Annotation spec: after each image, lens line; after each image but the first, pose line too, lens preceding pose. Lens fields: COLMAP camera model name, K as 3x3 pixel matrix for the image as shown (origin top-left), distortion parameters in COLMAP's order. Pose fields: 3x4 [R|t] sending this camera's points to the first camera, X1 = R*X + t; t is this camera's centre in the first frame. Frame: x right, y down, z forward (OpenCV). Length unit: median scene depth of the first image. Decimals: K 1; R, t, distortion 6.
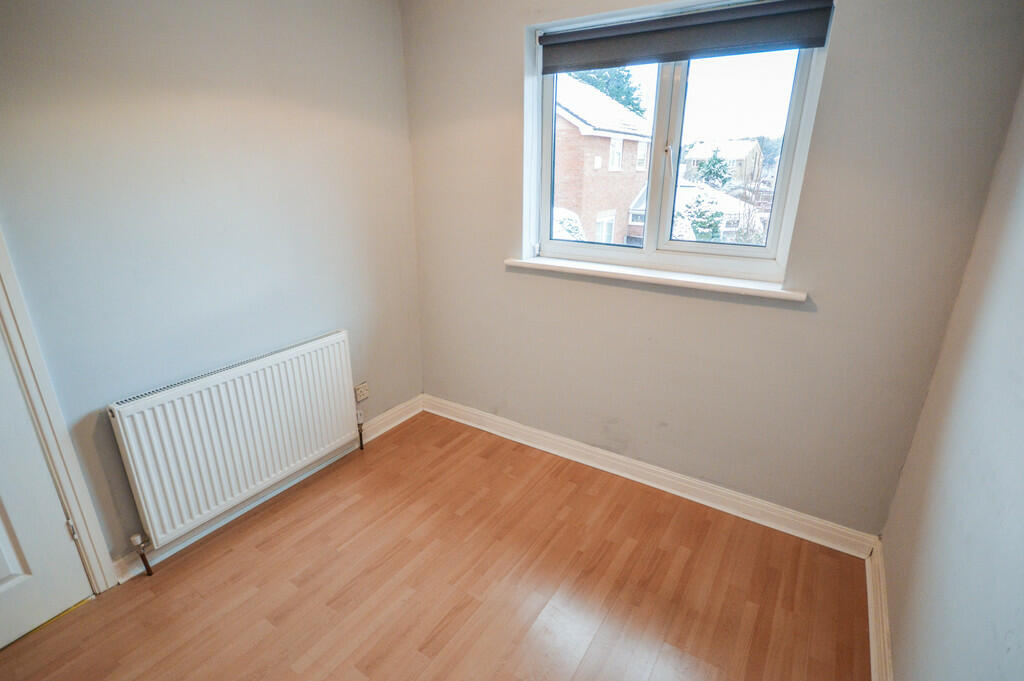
lens RADIAL K [[505.9, 0, 512.0], [0, 505.9, 340.5], [0, 0, 1]] dist [0.003144, 0.000647]
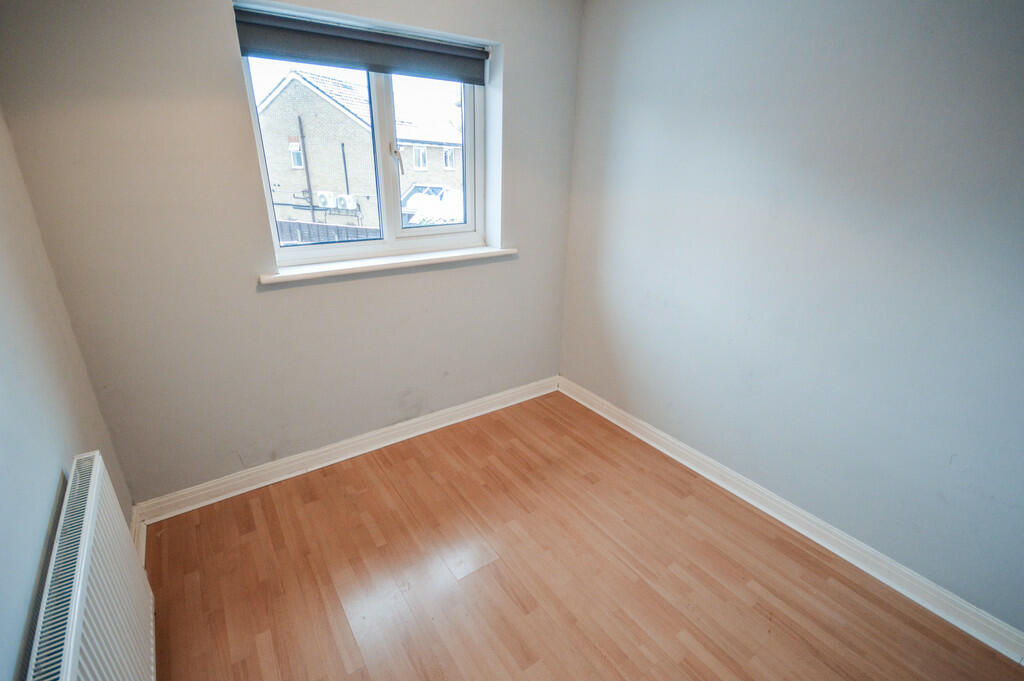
lens RADIAL K [[462.3, 0, 512.0], [0, 462.3, 340.5], [0, 0, 1]] dist [-0.002644, 0.000234]
pose [[0.377601, -0.337545, 0.862253, -0.638103], [0.285917, 0.928190, 0.238148, -0.146794], [-0.880721, 0.156607, 0.446996, 0.351183]]
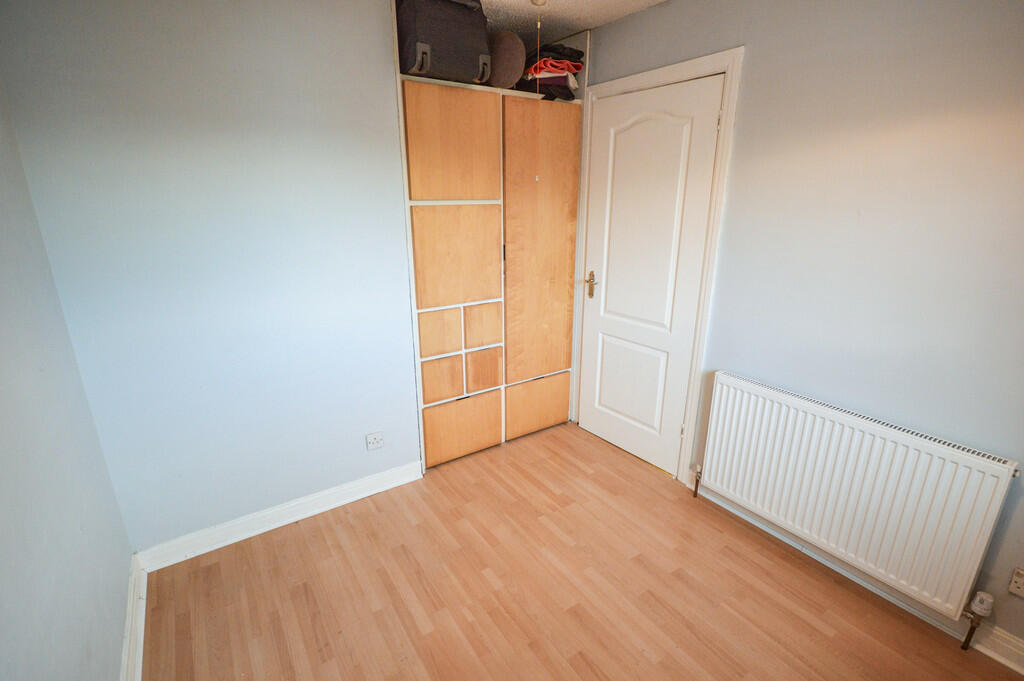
lens RADIAL K [[477.8, 0, 496.8], [0, 477.8, 343.6], [0, 0, 1]] dist [0.000443, 0.000256]
pose [[-0.406881, 0.279296, -0.869737, 0.423920], [-0.297006, 0.859933, 0.415093, -0.223390], [0.863849, 0.427210, -0.266938, 0.615835]]
